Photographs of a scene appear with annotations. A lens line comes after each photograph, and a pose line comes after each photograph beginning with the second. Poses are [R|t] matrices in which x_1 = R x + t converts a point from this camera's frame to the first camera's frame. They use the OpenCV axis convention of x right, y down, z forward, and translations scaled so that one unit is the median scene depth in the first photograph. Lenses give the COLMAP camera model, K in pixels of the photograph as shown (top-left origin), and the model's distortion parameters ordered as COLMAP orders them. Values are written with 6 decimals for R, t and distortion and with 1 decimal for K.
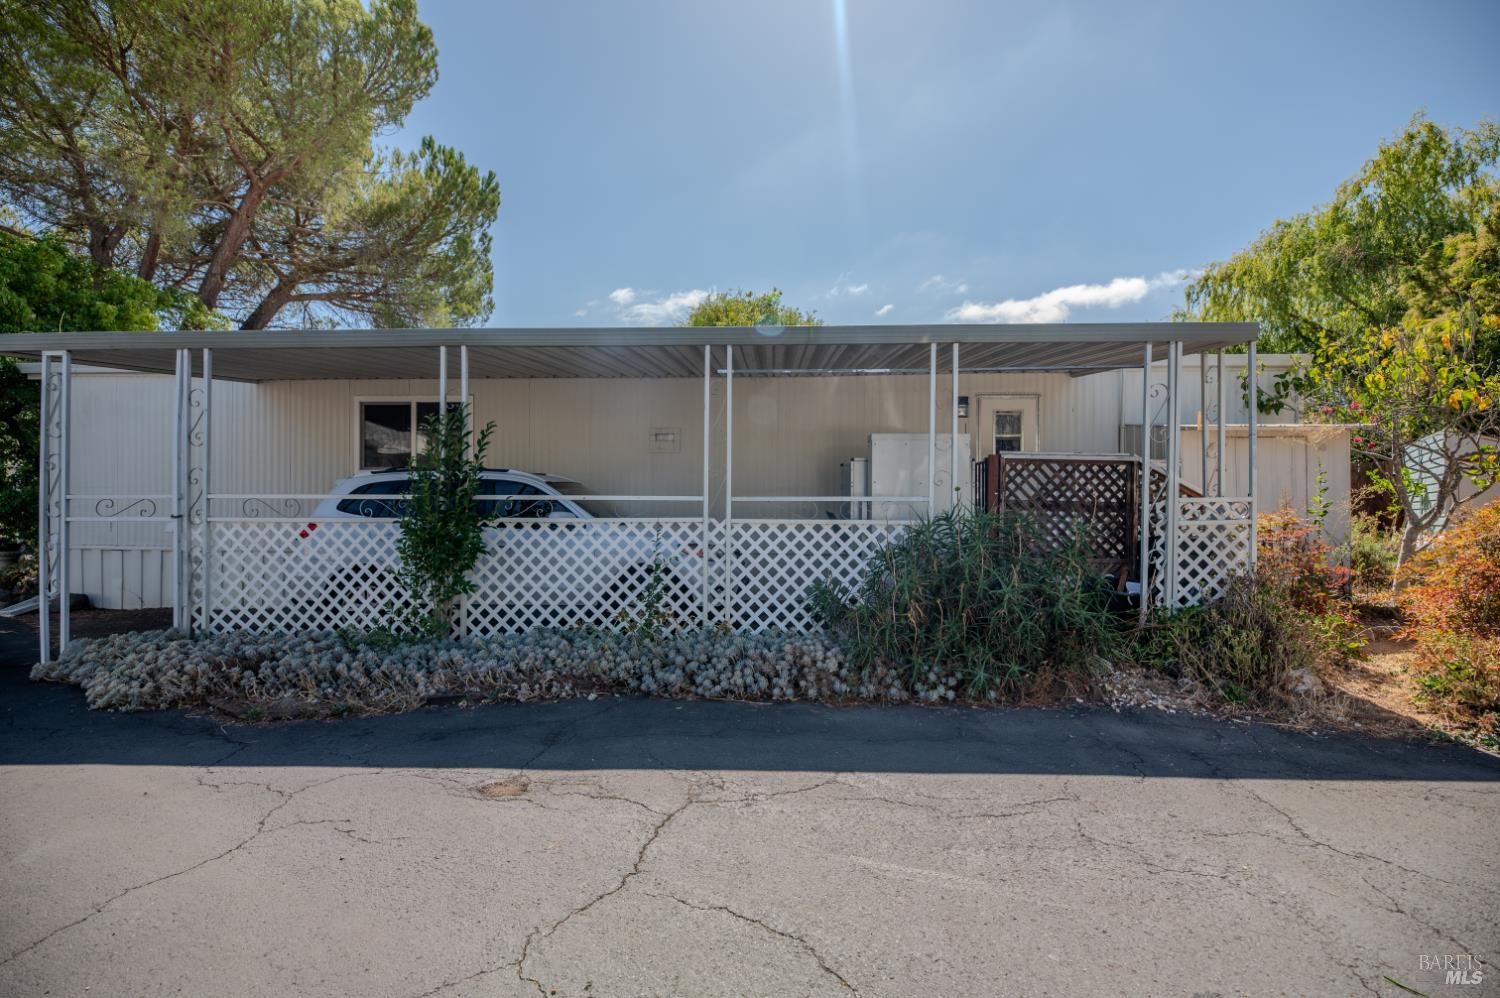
lens RADIAL K [[598.5, 0, 749.4], [0, 598.5, 518.0], [0, 0, 1]] dist [-0.000439, -0.005094]
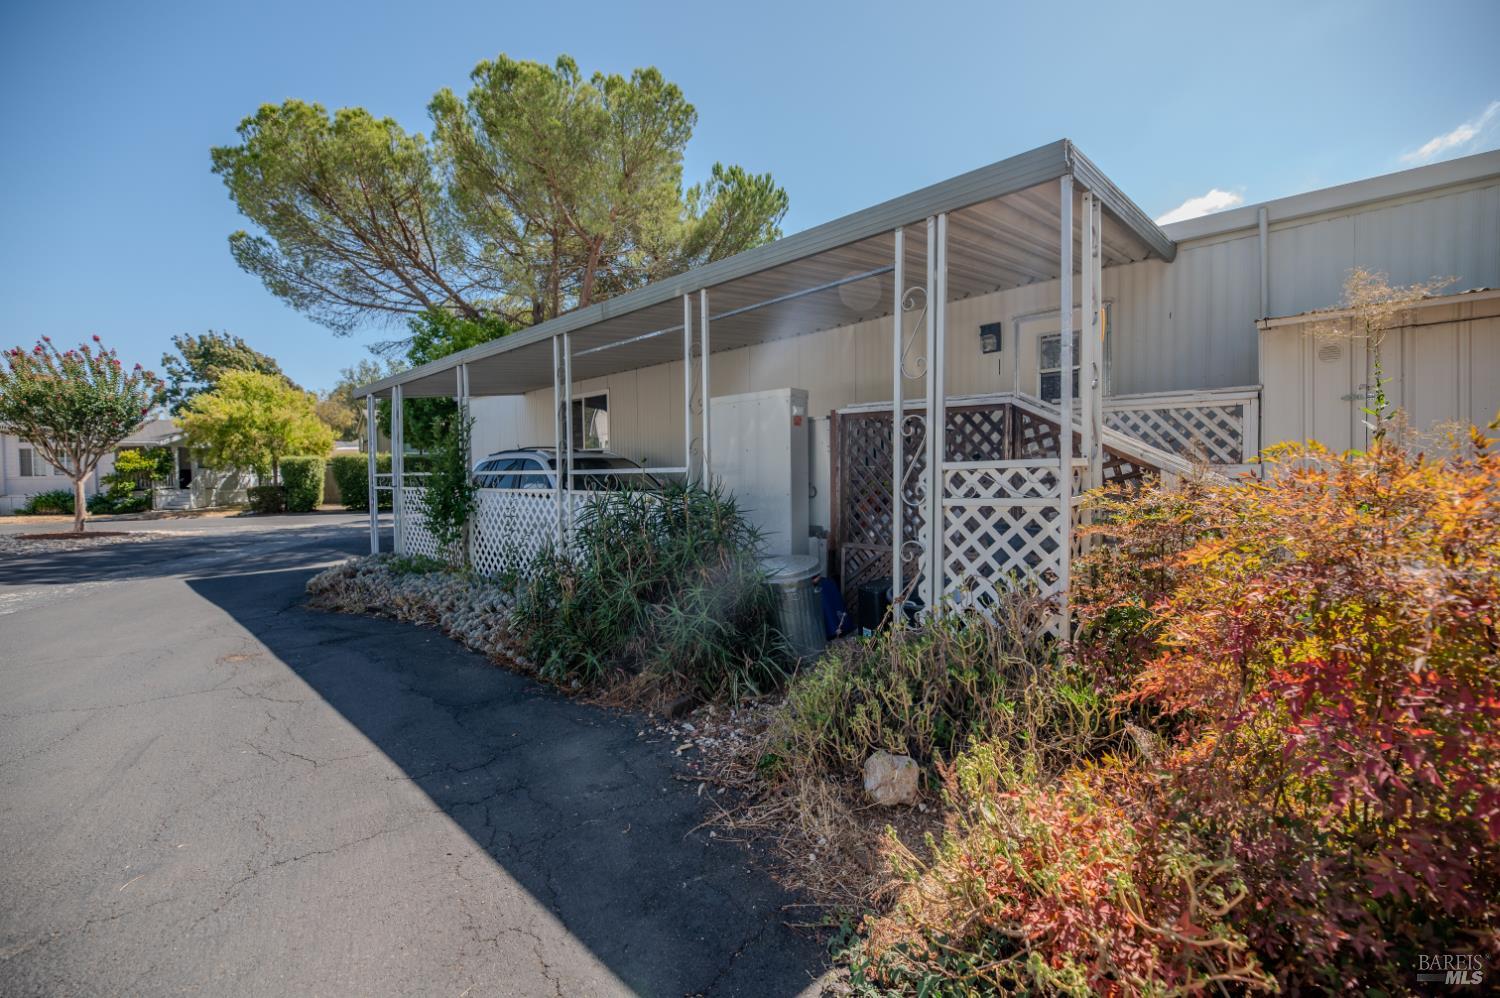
lens RADIAL K [[603.0, 0, 752.8], [0, 603.0, 500.5], [0, 0, 1]] dist [0.001463, -0.004123]
pose [[0.768409, 0.016398, -0.639748, 0.953038], [0.000472, 0.999657, 0.026189, -0.009756], [0.639958, -0.020426, 0.768138, 0.366903]]
